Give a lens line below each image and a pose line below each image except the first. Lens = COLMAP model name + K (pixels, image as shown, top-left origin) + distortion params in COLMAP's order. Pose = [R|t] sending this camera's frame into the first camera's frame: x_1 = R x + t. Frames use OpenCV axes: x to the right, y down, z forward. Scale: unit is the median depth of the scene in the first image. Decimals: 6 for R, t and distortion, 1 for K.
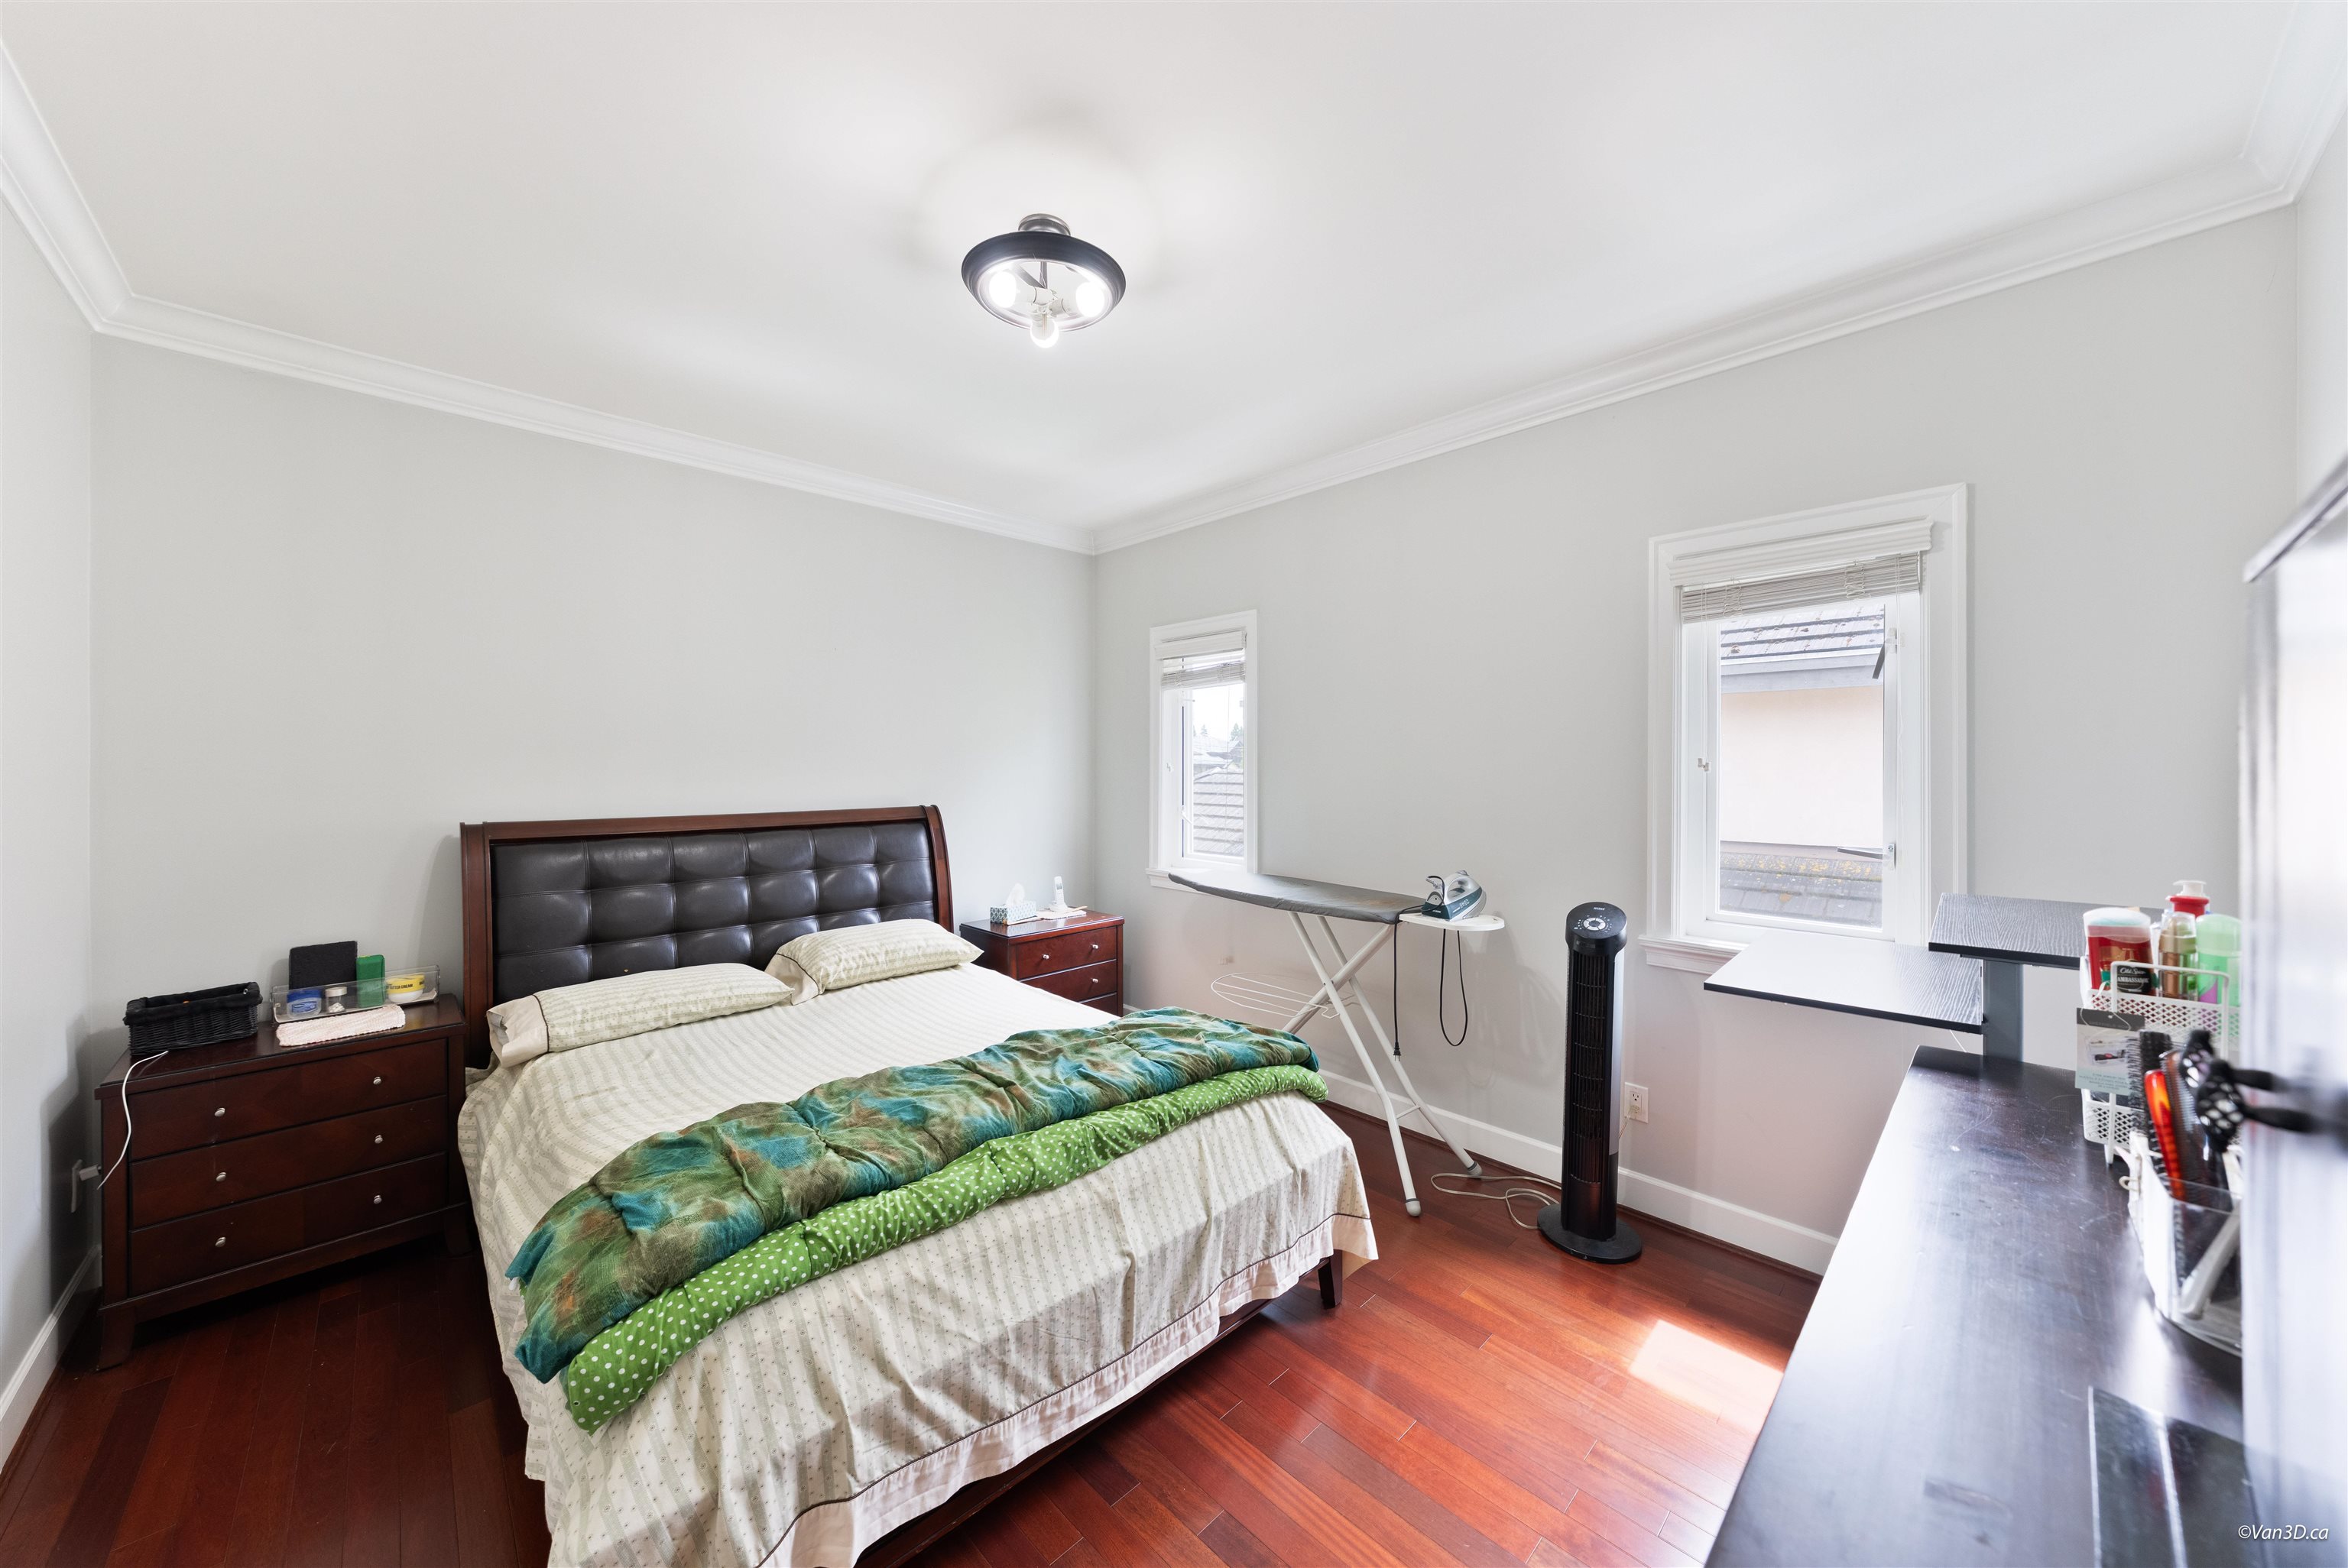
lens RADIAL K [[815.1, 0, 1176.8], [0, 815.1, 761.0], [0, 0, 1]] dist [0.000738, -0.000009]
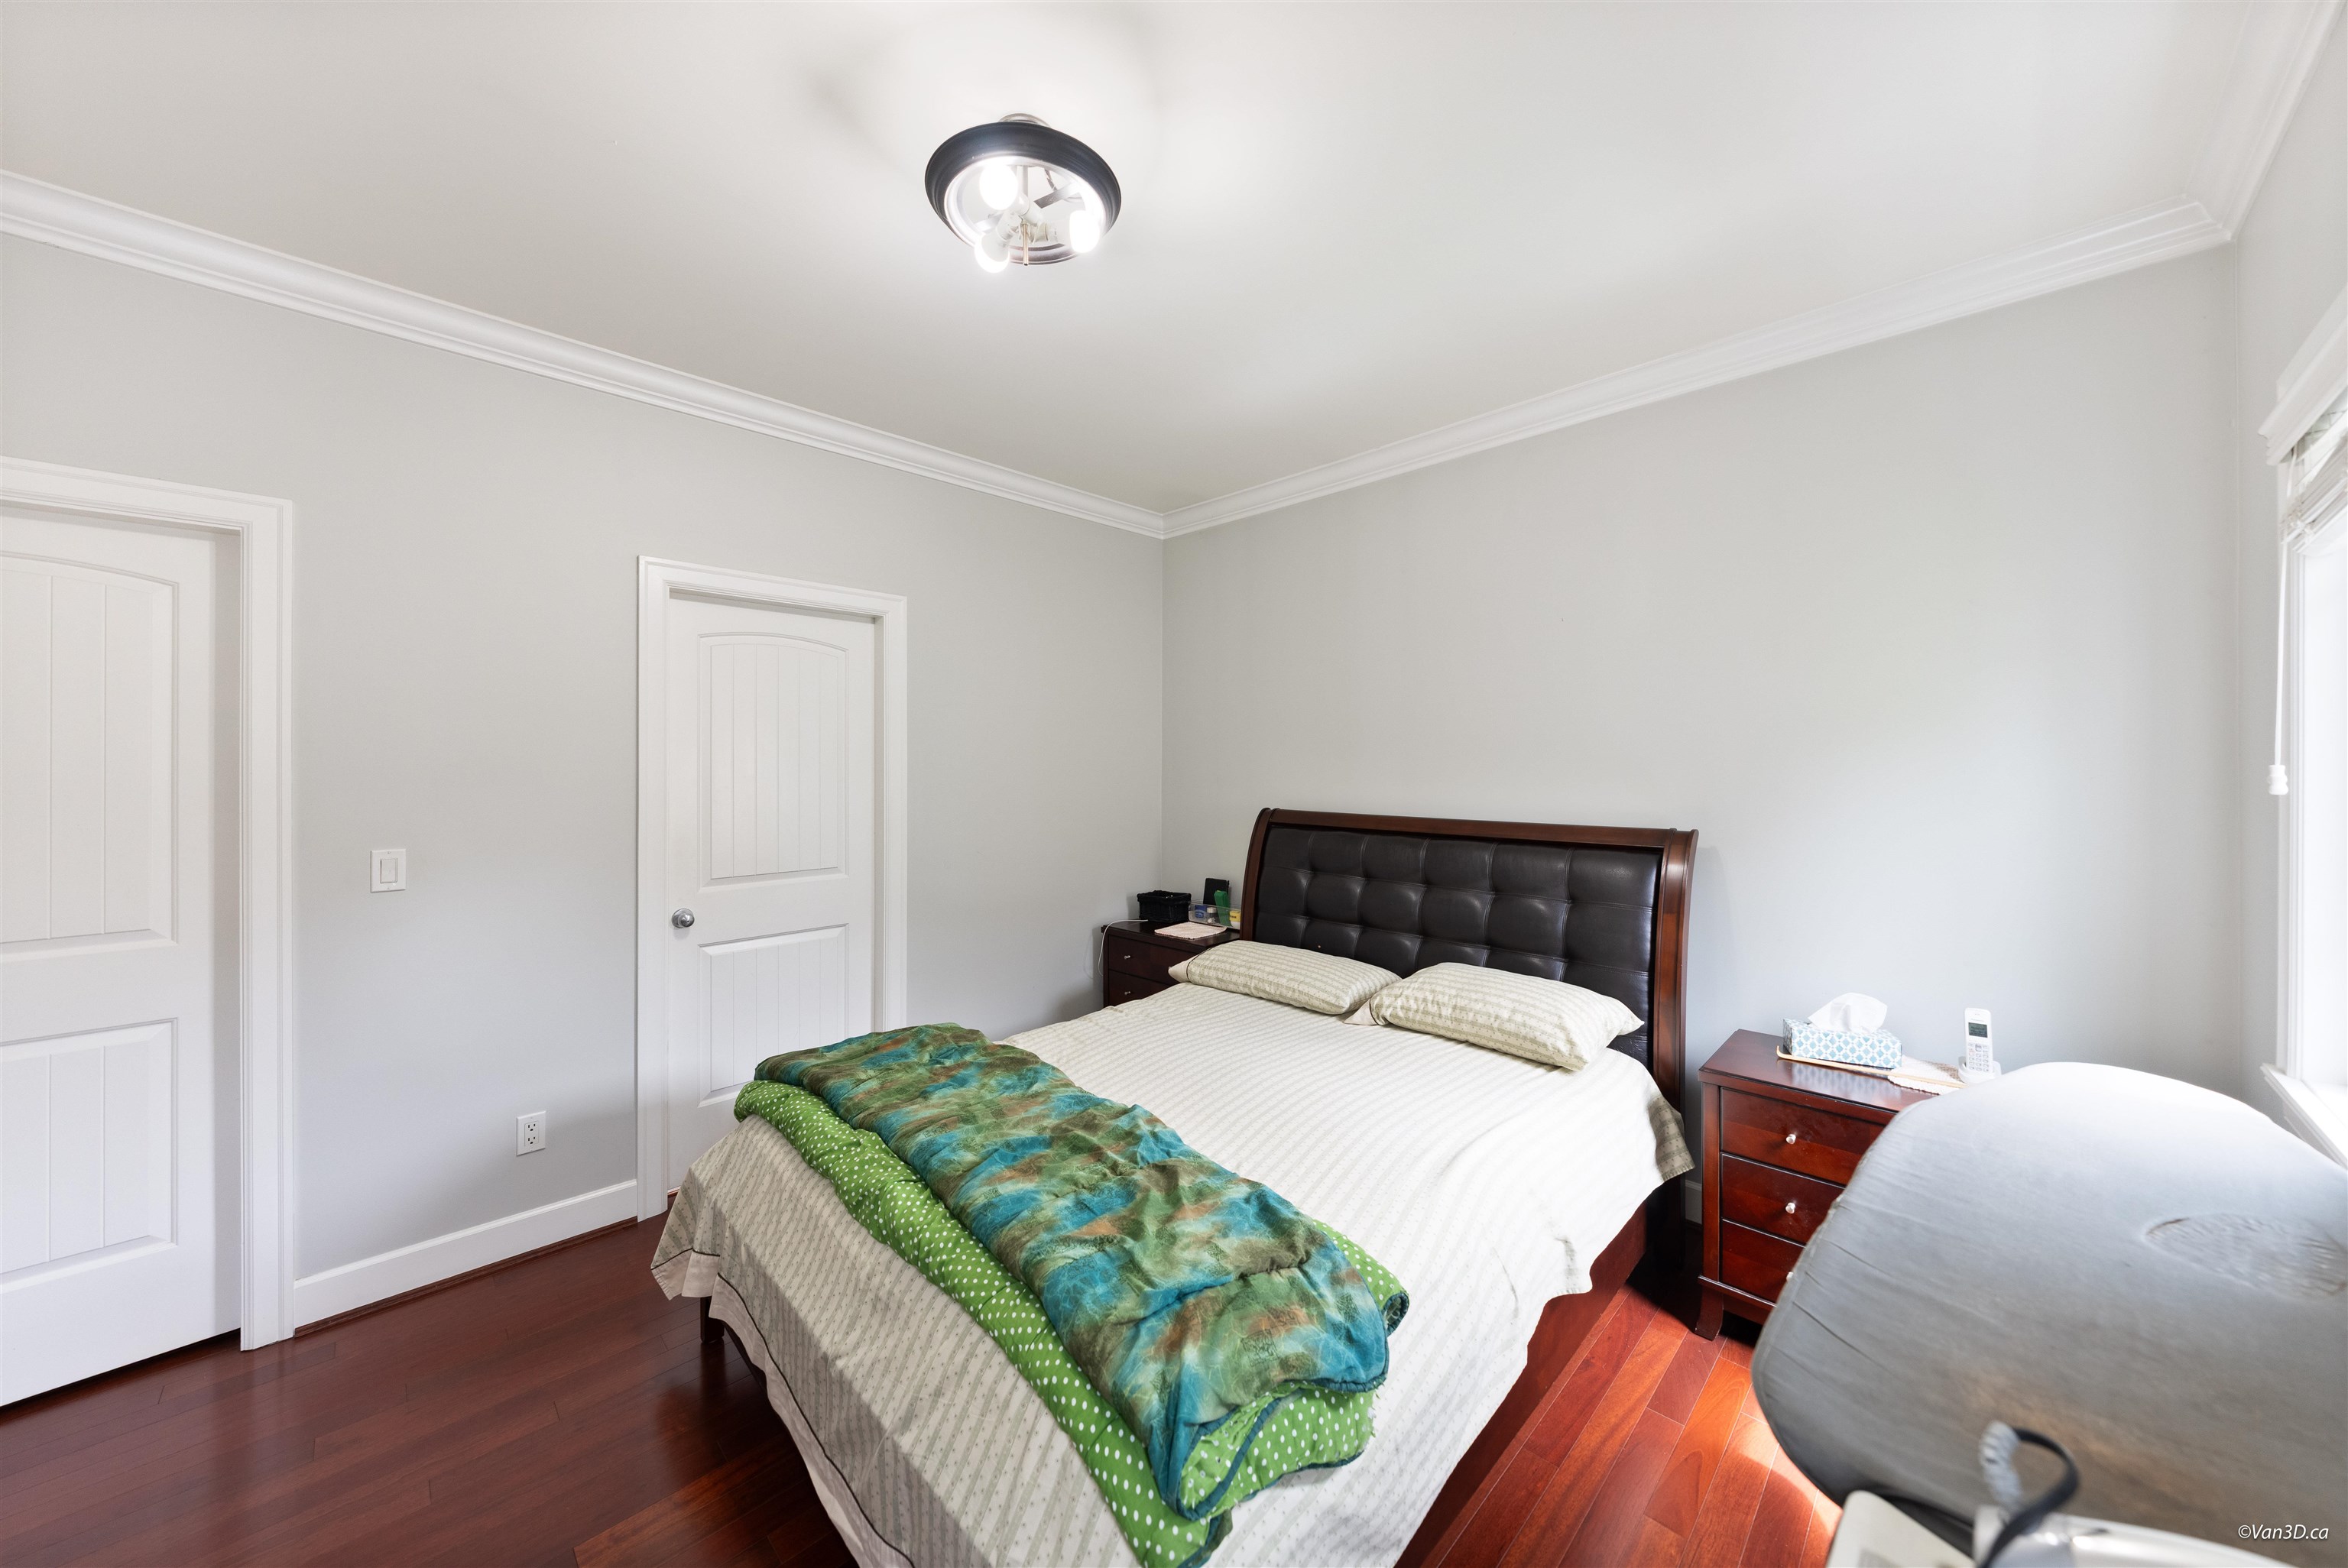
lens RADIAL K [[815.1, 0, 1176.8], [0, 815.1, 761.0], [0, 0, 1]] dist [0.000738, -0.000009]
pose [[0.037450, -0.011620, -0.999231, 0.409554], [-0.016259, 0.999793, -0.012236, 0.015513], [0.999166, 0.016705, 0.037253, 0.704174]]
